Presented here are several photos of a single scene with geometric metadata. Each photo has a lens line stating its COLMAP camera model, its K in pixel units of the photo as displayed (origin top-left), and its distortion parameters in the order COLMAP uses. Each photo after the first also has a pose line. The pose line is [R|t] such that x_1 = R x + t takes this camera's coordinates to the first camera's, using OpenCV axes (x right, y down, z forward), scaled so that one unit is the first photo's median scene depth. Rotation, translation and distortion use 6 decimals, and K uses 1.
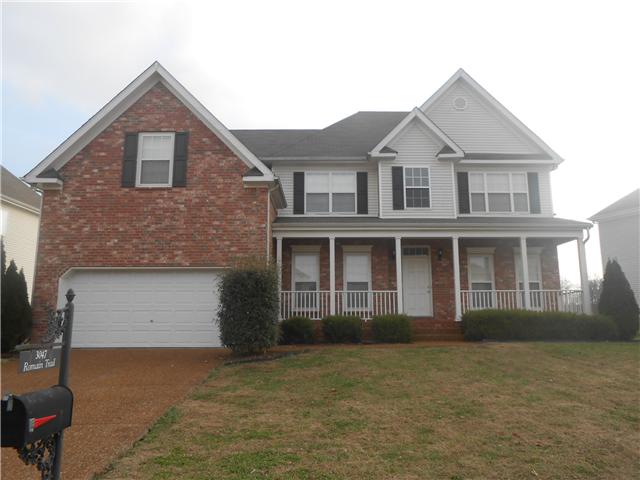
lens RADIAL K [[489.0, 0, 325.3], [0, 489.0, 238.3], [0, 0, 1]] dist [-0.051270, 0.006620]
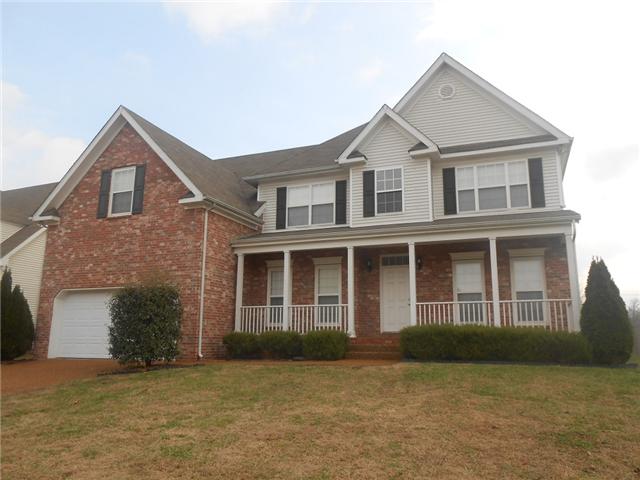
lens RADIAL K [[489.0, 0, 323.3], [0, 489.0, 237.5], [0, 0, 1]] dist [-0.051270, 0.006620]
pose [[0.930026, -0.066144, -0.361492, 0.411313], [0.056526, 0.997711, -0.037127, 0.011078], [0.363120, 0.014096, 0.931636, 0.101177]]
